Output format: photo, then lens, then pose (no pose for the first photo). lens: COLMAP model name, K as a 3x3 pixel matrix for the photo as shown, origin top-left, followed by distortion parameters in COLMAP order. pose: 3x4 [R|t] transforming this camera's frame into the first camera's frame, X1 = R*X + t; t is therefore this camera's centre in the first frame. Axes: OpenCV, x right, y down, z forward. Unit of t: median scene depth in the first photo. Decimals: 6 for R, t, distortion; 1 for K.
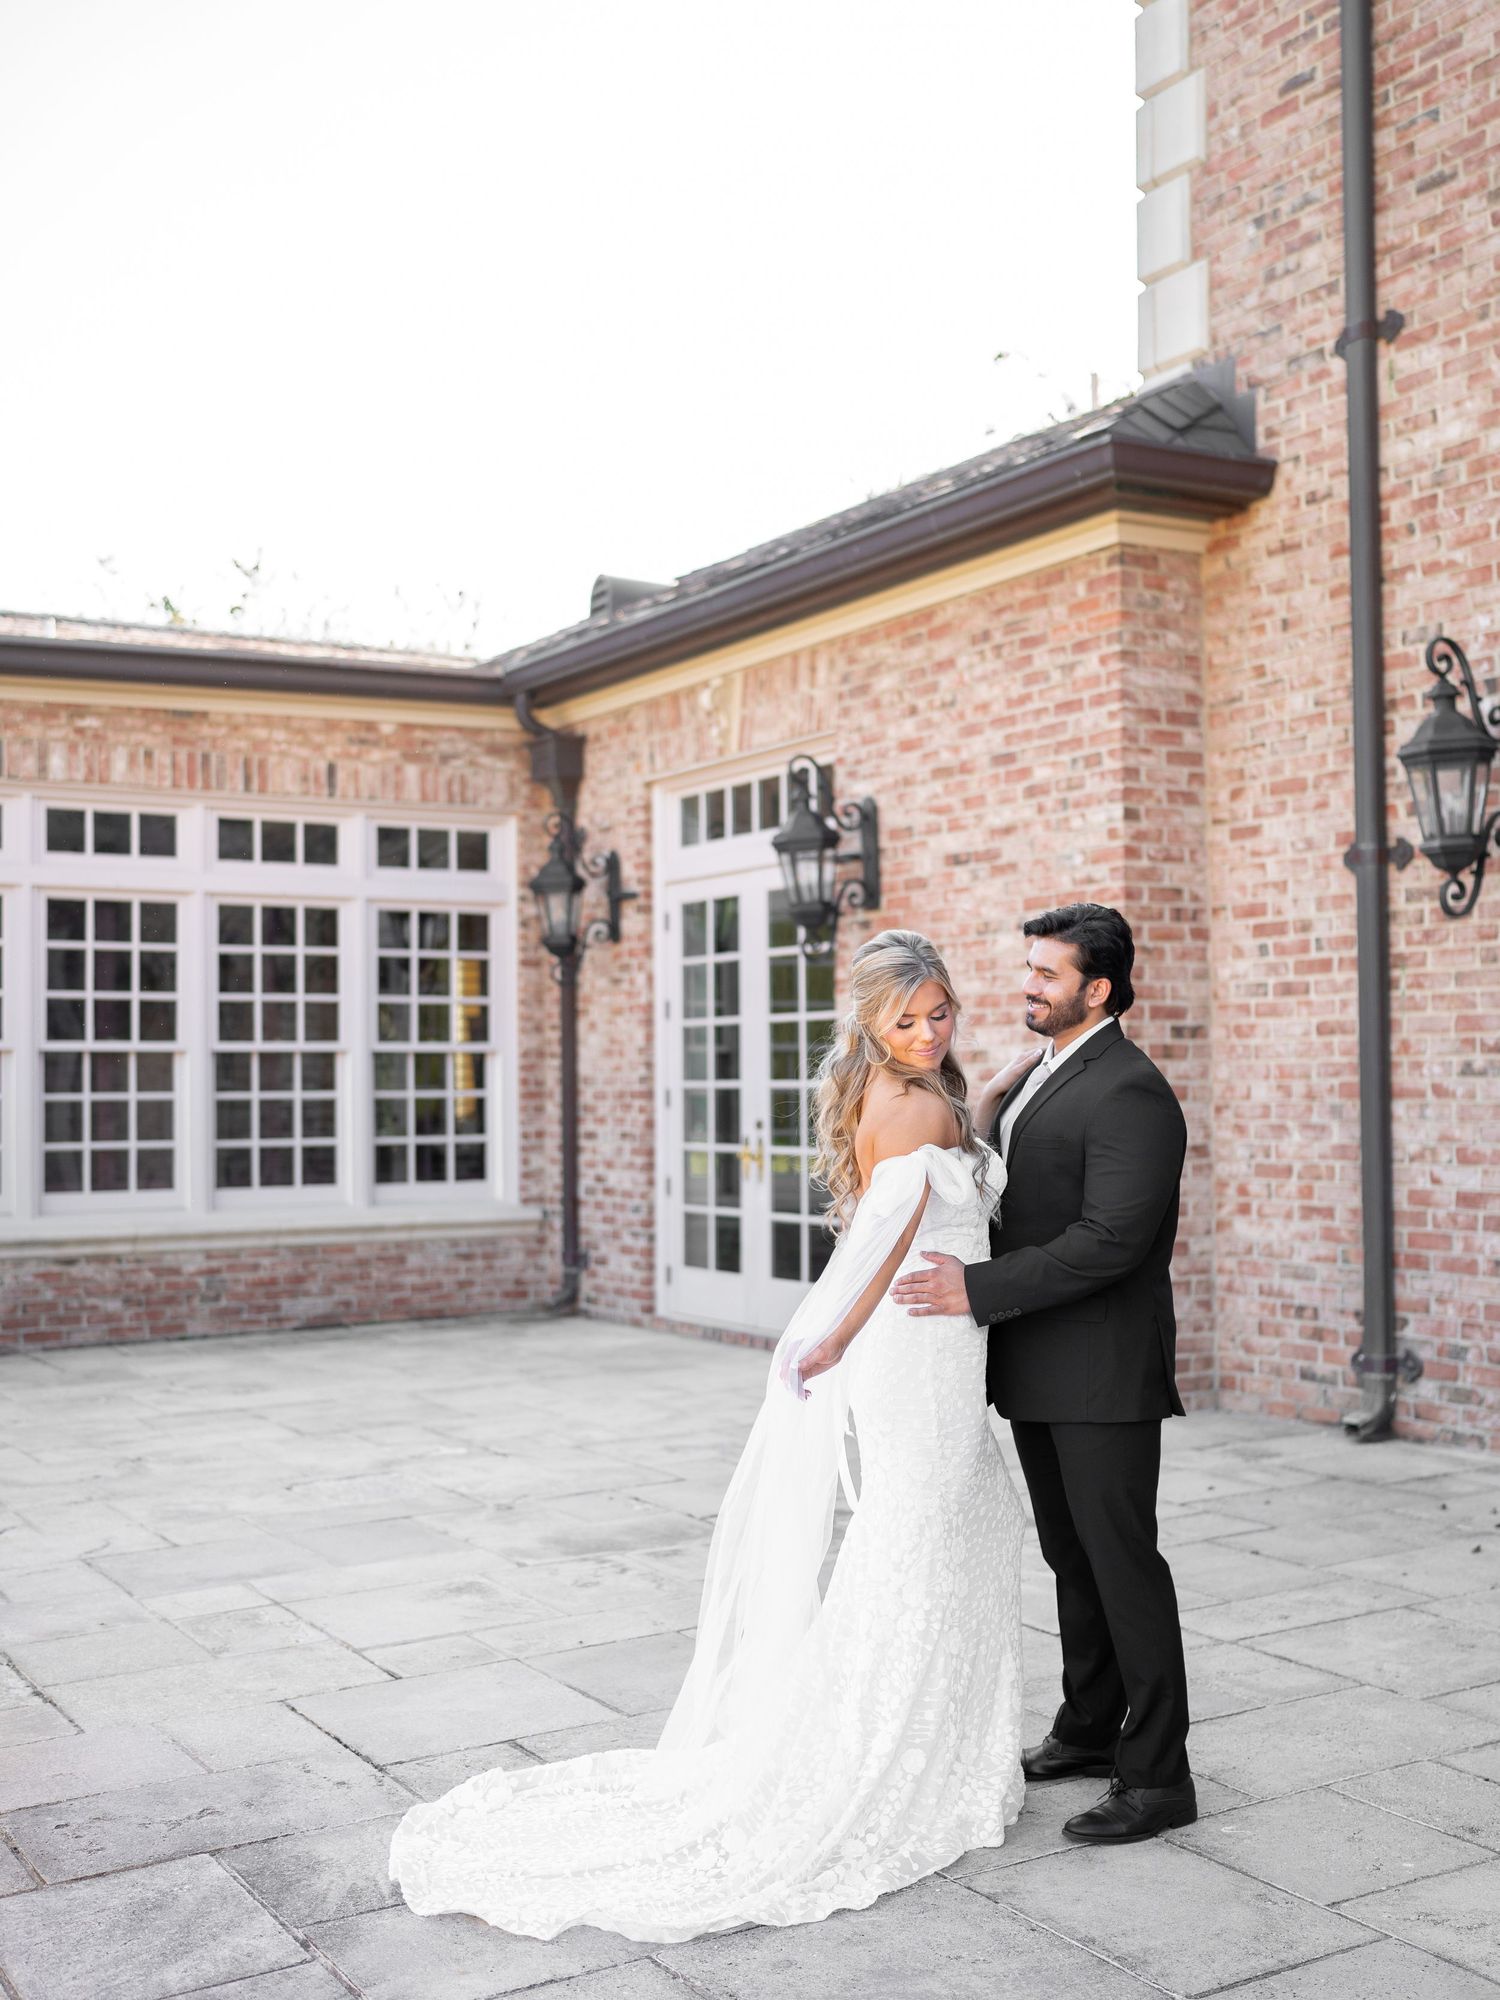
lens RADIAL K [[2224.8, 0, 753.0], [0, 2224.8, 1006.9], [0, 0, 1]] dist [0.001536, 0.000000]
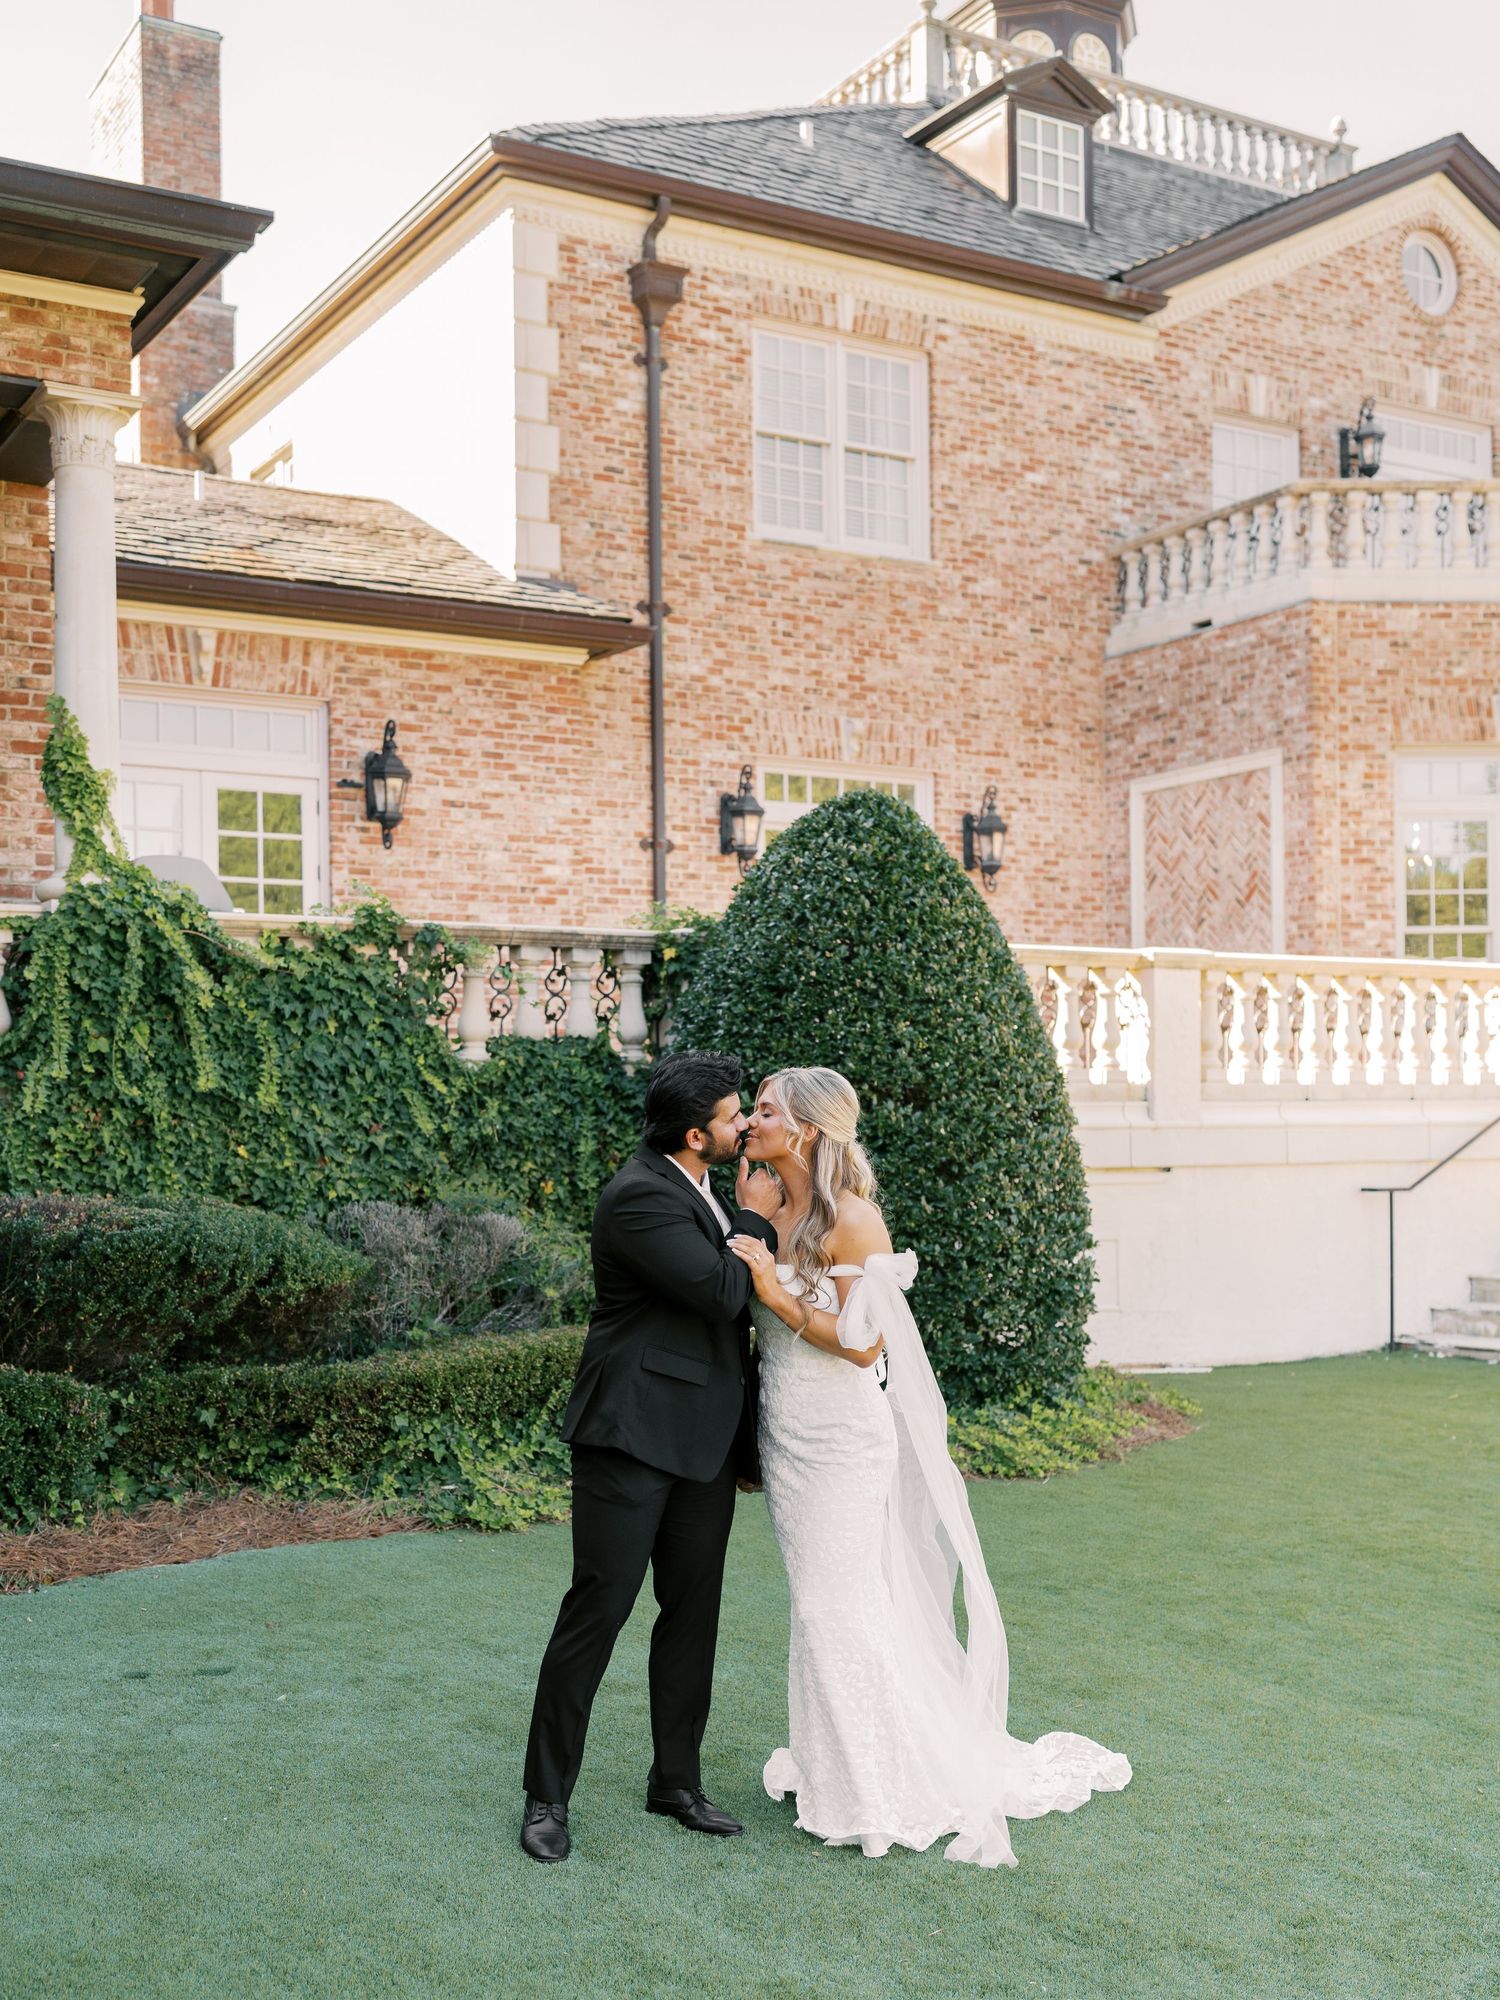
lens RADIAL K [[2224.8, 0, 700.3], [0, 2224.8, 1103.9], [0, 0, 1]] dist [0.001536, 0.000000]
pose [[0.018080, 0.021603, 0.999603, -1.725171], [-0.023718, 0.999494, -0.021172, 0.210681], [-0.999555, -0.023325, 0.018583, 0.813765]]
